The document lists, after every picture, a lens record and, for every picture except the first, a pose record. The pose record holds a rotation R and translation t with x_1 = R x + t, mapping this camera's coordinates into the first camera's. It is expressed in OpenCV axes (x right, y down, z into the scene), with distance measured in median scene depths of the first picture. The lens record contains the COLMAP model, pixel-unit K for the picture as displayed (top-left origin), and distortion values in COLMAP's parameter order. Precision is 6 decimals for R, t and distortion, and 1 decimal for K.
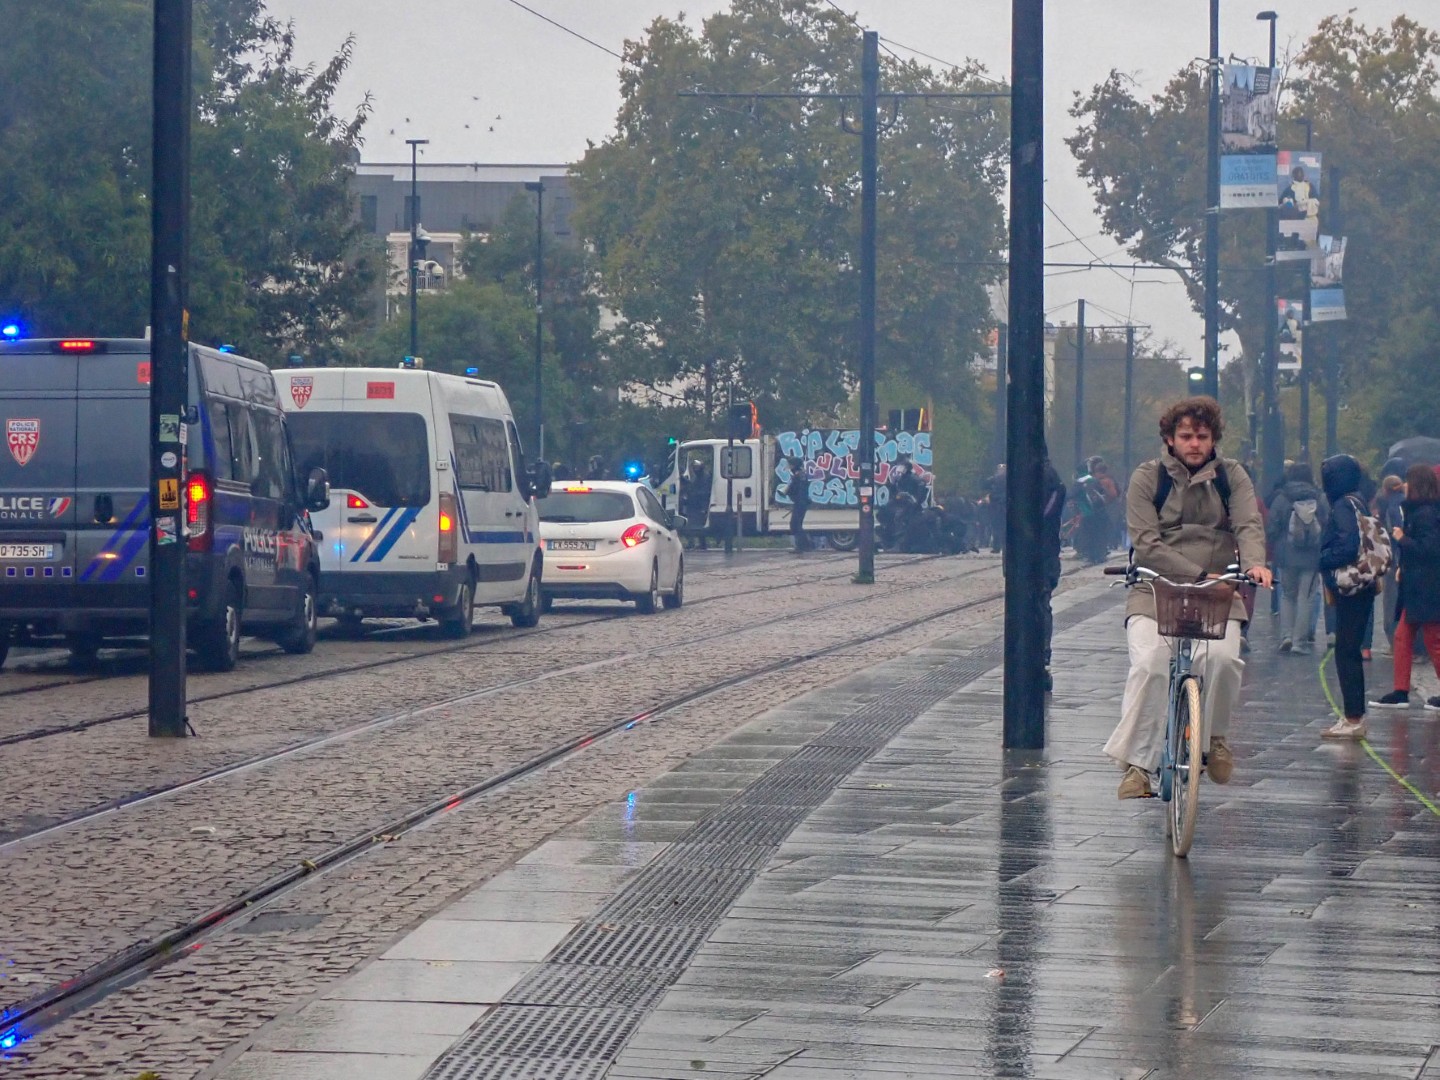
lens RADIAL K [[5400.6, 0, 720.0], [0, 5400.6, 540.0], [0, 0, 1]] dist [0.086097, -8.915547]
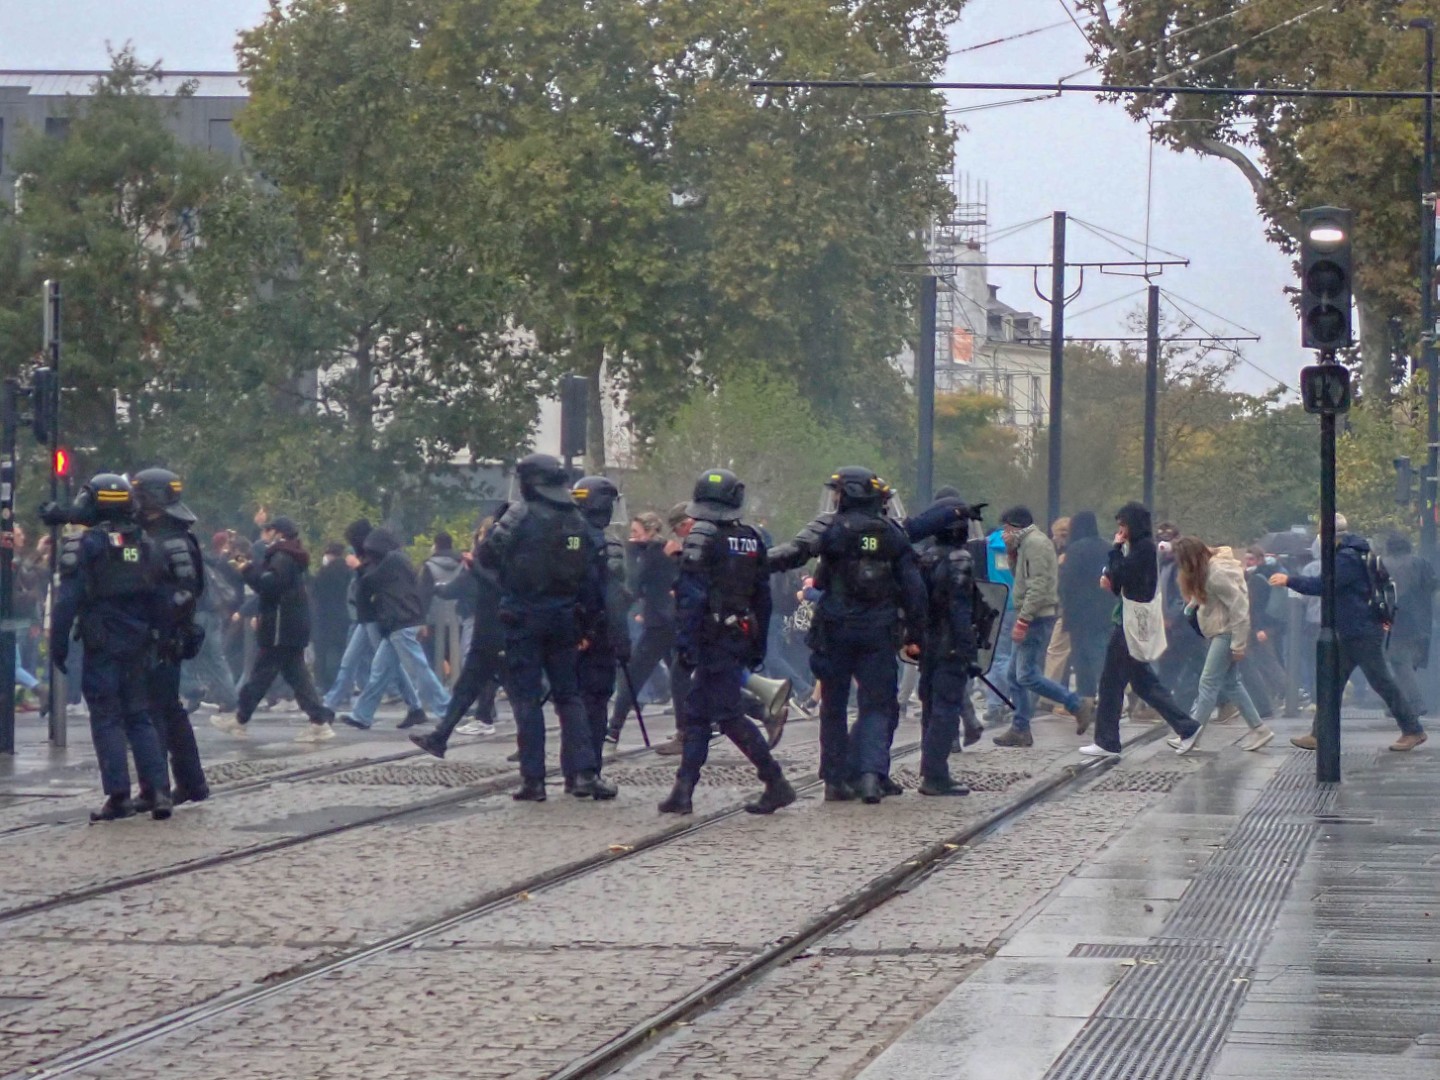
lens RADIAL K [[5400.6, 0, 720.0], [0, 5400.6, 540.0], [0, 0, 1]] dist [0.086097, -8.915547]
pose [[0.999984, -0.001358, -0.005409, 0.102622], [0.001292, 0.999925, -0.012171, -0.016236], [0.005425, 0.012163, 0.999911, 1.331837]]
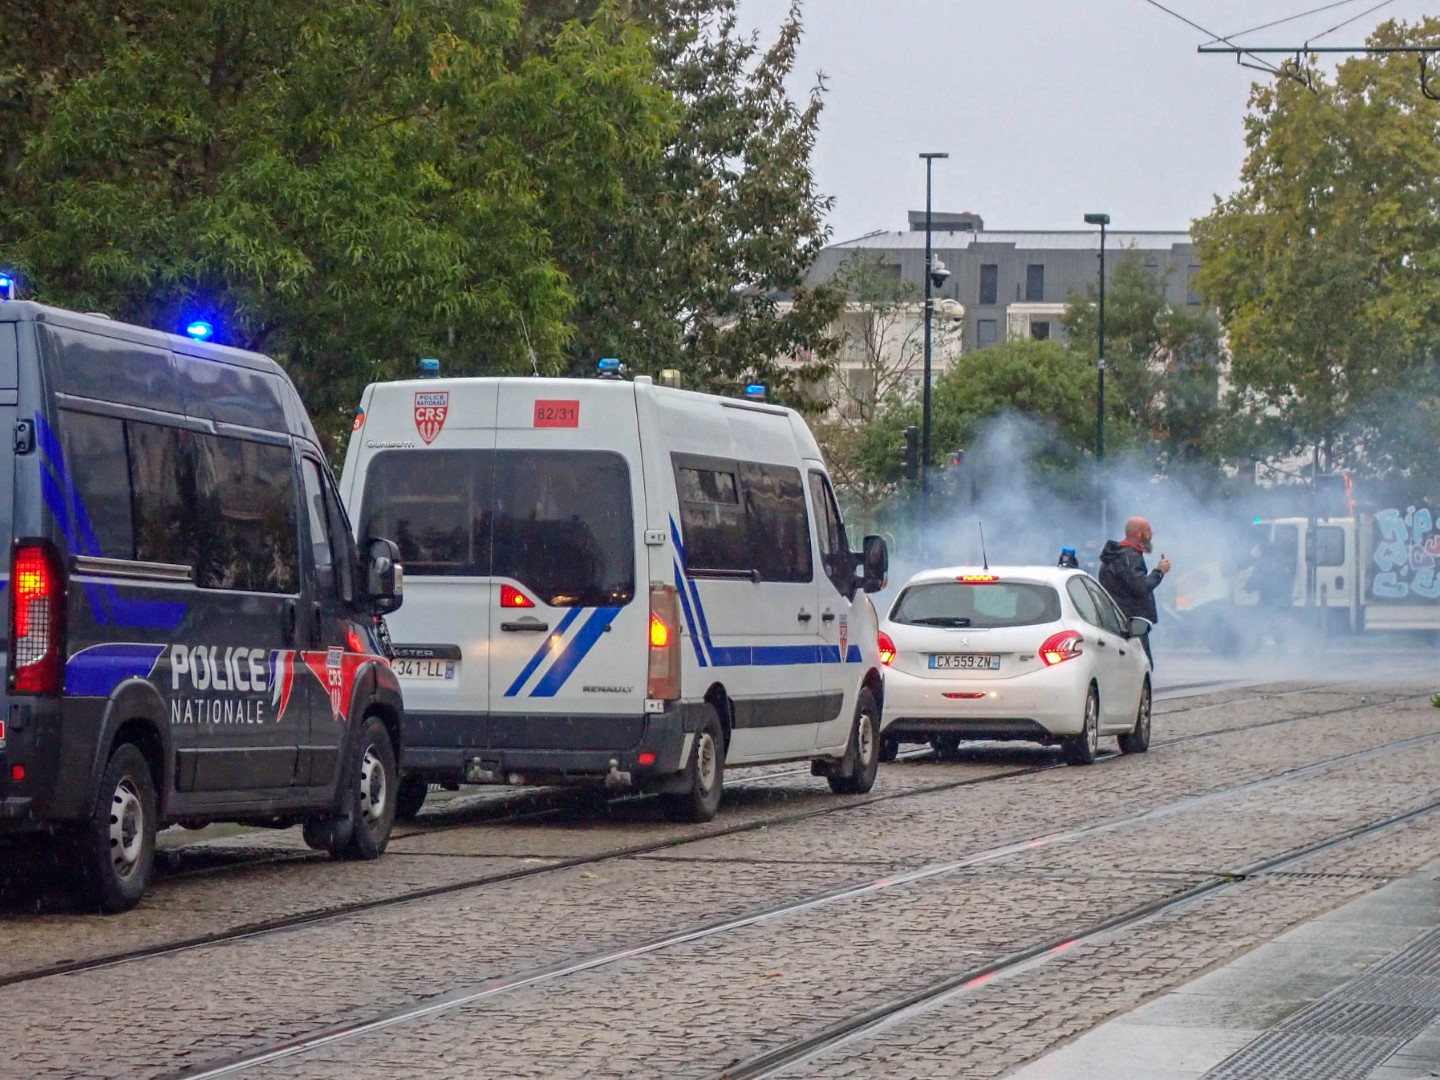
lens RADIAL K [[5400.6, 0, 720.0], [0, 5400.6, 540.0], [0, 0, 1]] dist [0.086097, -8.915547]
pose [[0.992231, 0.002048, -0.124393, 0.025603], [-0.004100, 0.999860, -0.016242, -0.003146], [0.124342, 0.016626, 0.992100, 0.333676]]
